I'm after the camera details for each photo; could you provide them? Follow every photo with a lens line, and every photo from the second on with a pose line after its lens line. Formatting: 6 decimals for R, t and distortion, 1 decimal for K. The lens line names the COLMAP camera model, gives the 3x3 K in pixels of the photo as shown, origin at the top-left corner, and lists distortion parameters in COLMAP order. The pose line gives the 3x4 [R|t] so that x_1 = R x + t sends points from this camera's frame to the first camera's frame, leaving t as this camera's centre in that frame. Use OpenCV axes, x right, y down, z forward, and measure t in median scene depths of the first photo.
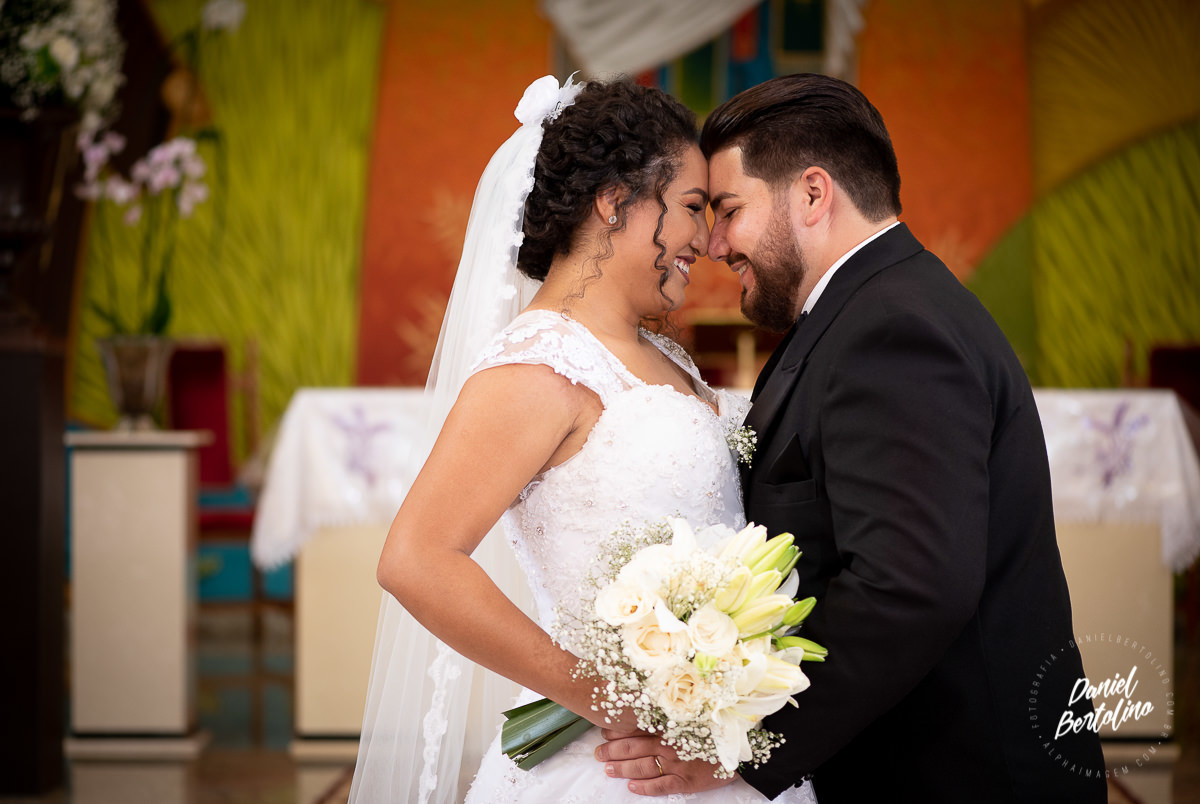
lens RADIAL K [[3640.1, 0, 593.7], [0, 3640.1, 402.0], [0, 0, 1]] dist [-0.140452, 0.000000]
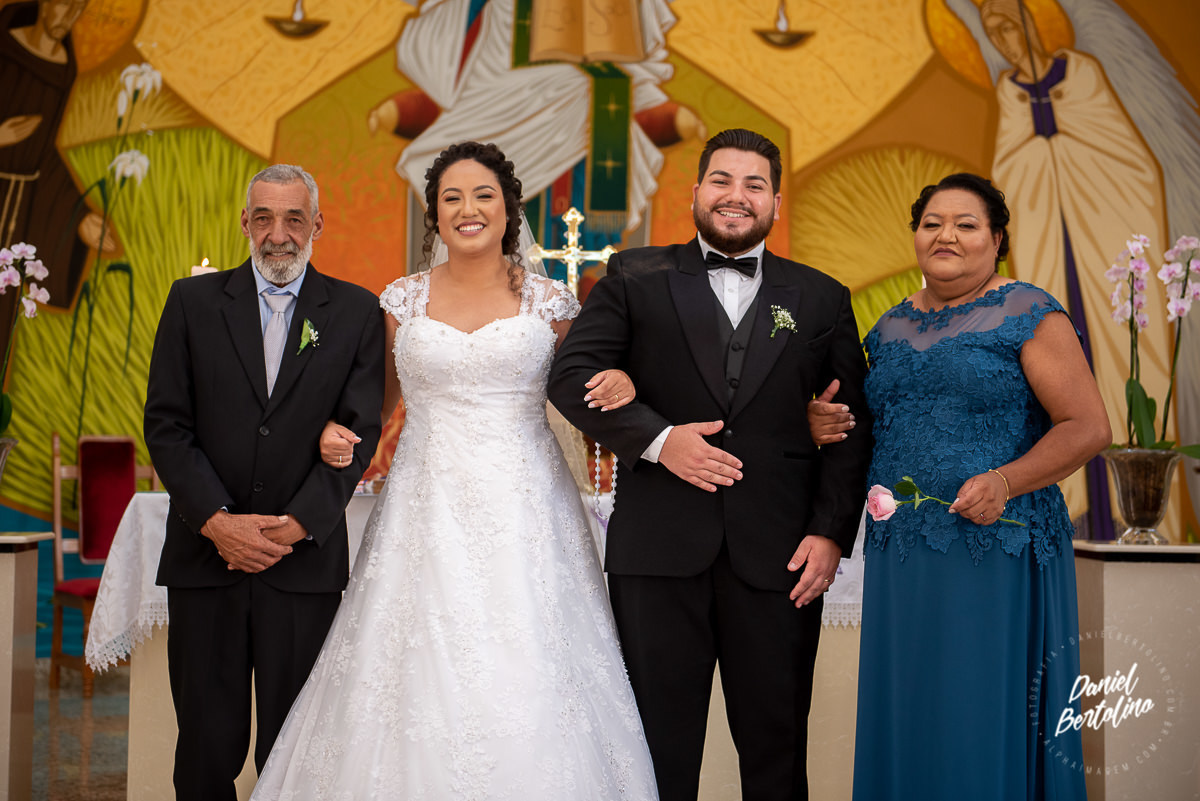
lens RADIAL K [[2136.7, 0, 592.4], [0, 2136.7, 392.3], [0, 0, 1]] dist [0.153651, 0.000000]
pose [[0.997813, 0.009321, 0.065442, 0.006493], [-0.006905, 0.999290, -0.037041, -0.008887], [-0.065741, 0.036508, 0.997169, 0.383989]]
